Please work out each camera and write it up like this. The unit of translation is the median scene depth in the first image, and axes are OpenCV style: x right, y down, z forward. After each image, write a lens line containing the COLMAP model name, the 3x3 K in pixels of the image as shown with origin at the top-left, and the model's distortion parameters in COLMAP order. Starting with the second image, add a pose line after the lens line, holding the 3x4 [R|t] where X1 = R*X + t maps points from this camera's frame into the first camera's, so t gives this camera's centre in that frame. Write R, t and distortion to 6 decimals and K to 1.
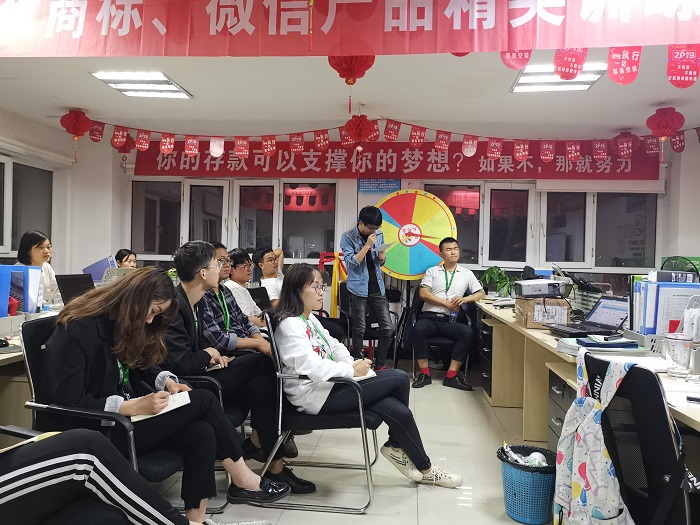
lens RADIAL K [[533.3, 0, 352.9], [0, 533.3, 261.0], [0, 0, 1]] dist [0.071116, -0.073595]
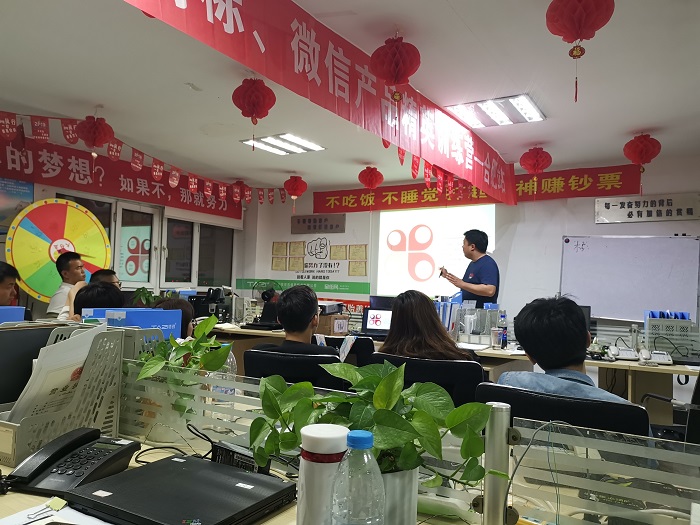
lens RADIAL K [[536.9, 0, 353.2], [0, 536.9, 262.2], [0, 0, 1]] dist [0.054427, -0.062825]
pose [[0.435229, 0.032838, 0.899721, -0.471384], [-0.014574, 0.999461, -0.029428, -0.013175], [-0.900202, -0.000304, 0.435473, 0.192067]]
